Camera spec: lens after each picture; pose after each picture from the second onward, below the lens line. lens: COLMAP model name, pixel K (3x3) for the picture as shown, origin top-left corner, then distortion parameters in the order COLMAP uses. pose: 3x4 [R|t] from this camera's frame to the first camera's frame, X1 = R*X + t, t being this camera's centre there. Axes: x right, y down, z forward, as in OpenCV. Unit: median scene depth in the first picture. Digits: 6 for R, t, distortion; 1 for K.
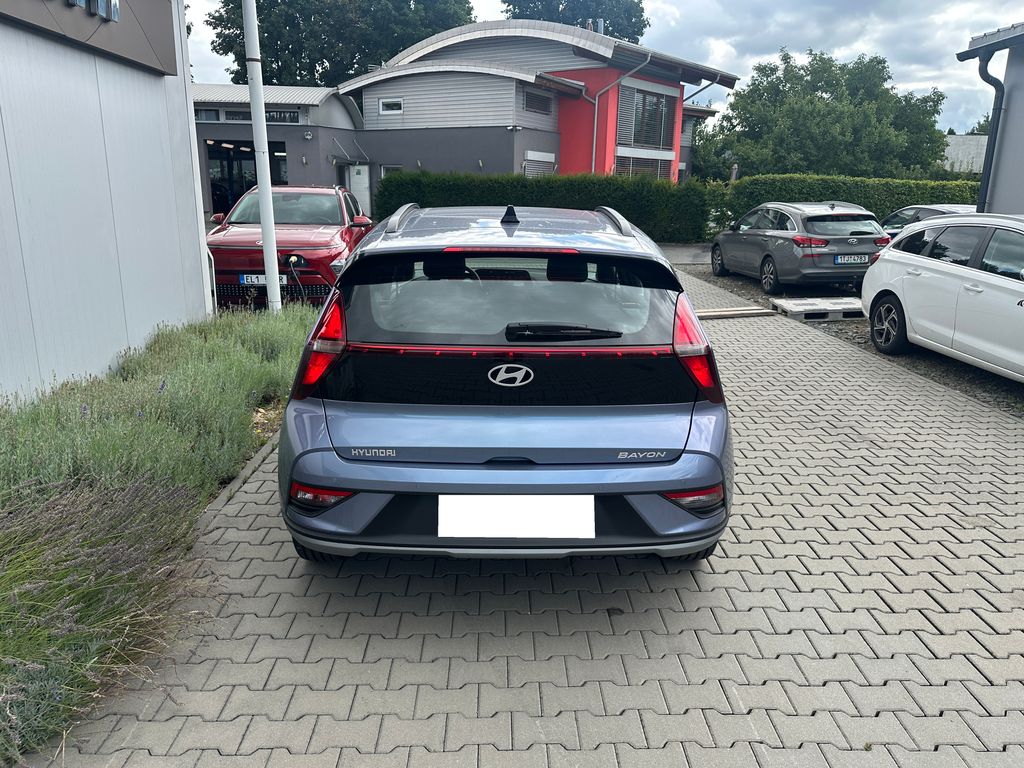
lens RADIAL K [[718.8, 0, 521.0], [0, 718.8, 382.8], [0, 0, 1]] dist [0.034912, -0.039543]
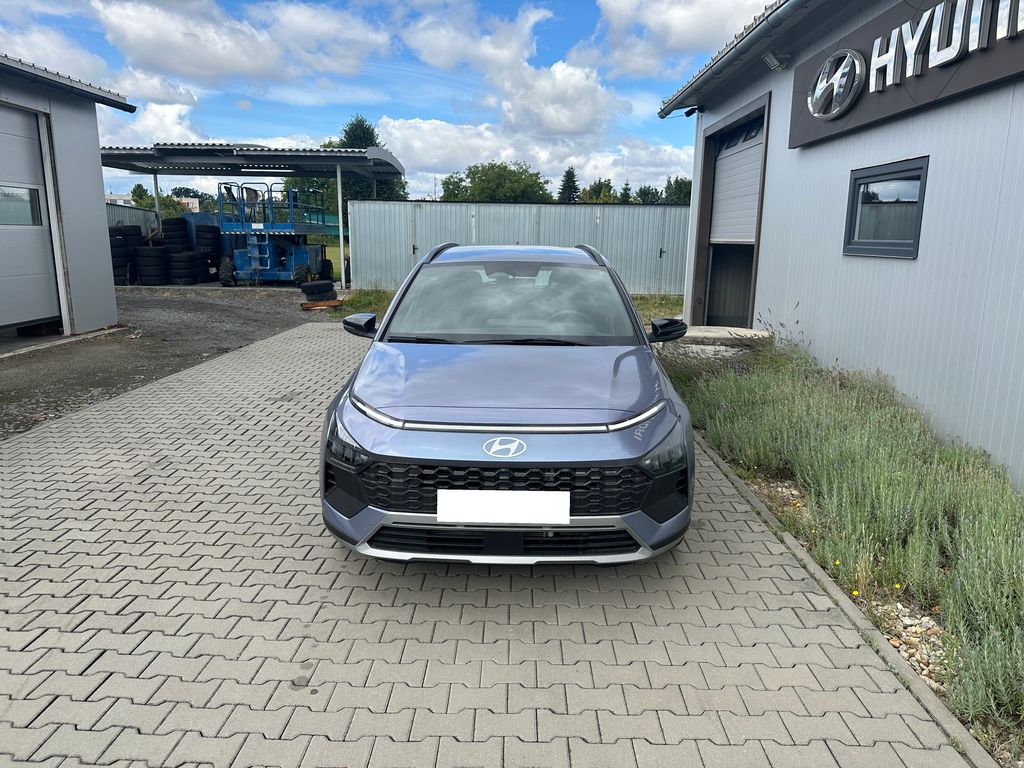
lens RADIAL K [[718.8, 0, 521.0], [0, 718.8, 382.8], [0, 0, 1]] dist [0.034912, -0.039543]
pose [[-0.998998, -0.029056, 0.034026, -0.005778], [-0.011000, 0.896606, 0.442693, -0.044526], [-0.043371, 0.441875, -0.896027, 0.171422]]
